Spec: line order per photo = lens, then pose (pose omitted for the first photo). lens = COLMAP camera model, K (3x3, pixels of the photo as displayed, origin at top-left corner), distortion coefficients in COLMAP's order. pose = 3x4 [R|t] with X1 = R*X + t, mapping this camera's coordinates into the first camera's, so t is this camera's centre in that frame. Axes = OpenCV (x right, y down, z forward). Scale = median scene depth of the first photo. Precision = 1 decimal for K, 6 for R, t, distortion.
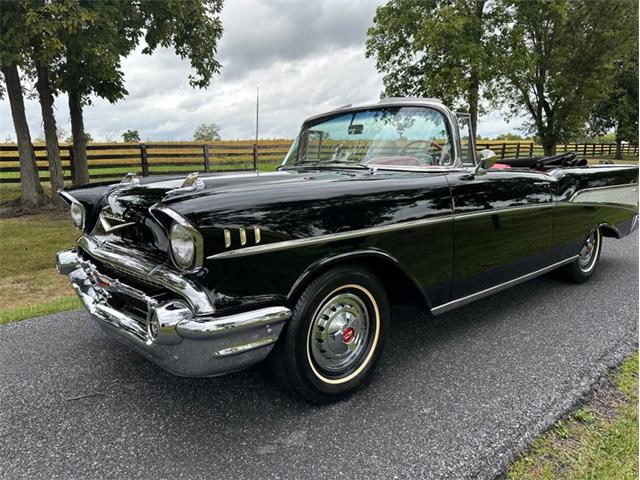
lens RADIAL K [[453.4, 0, 317.4], [0, 453.4, 237.3], [0, 0, 1]] dist [0.023486, -0.029408]
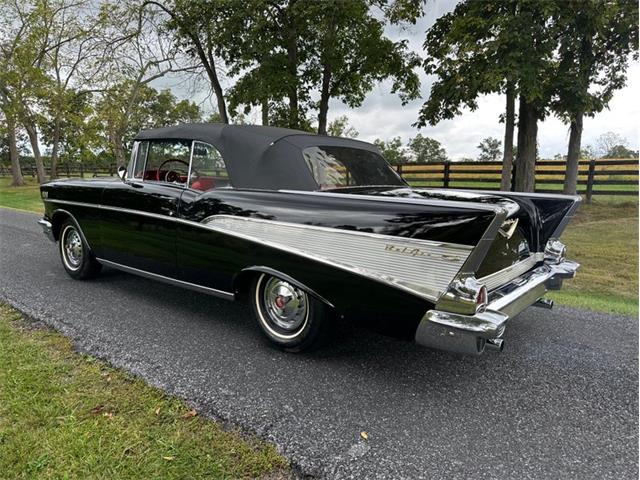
lens RADIAL K [[453.4, 0, 322.0], [0, 453.4, 240.6], [0, 0, 1]] dist [0.023486, -0.029408]
pose [[0.179777, 0.158079, -0.970923, 1.656976], [-0.179636, 0.975683, 0.125593, -0.221720], [0.967166, 0.151834, 0.203803, 1.170932]]
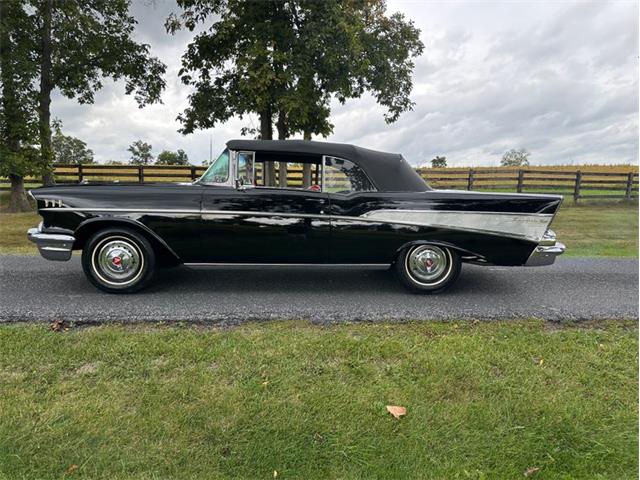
lens RADIAL K [[453.4, 0, 331.2], [0, 453.4, 236.0], [0, 0, 1]] dist [0.023486, -0.029408]
pose [[0.799792, 0.098245, -0.592183, 1.371573], [-0.131748, 0.991191, -0.013496, 0.004892], [0.585641, 0.088813, 0.805690, -0.062566]]
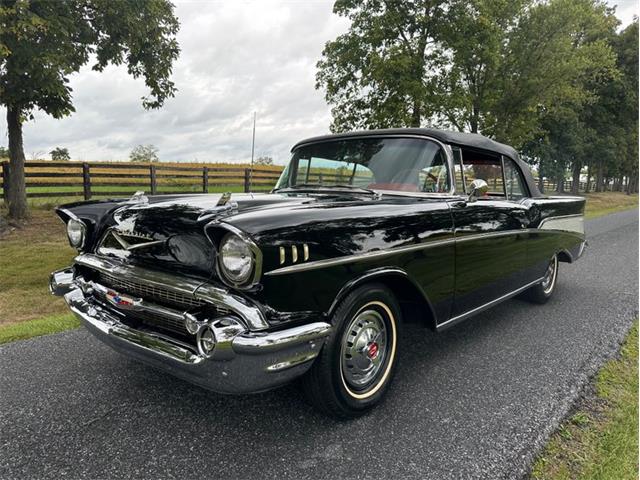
lens RADIAL K [[453.4, 0, 322.0], [0, 453.4, 239.3], [0, 0, 1]] dist [0.023486, -0.029408]
pose [[0.989717, 0.015127, 0.142240, -0.133162], [-0.007597, 0.998548, -0.053335, 0.010393], [-0.142841, 0.051706, 0.988394, -0.021866]]
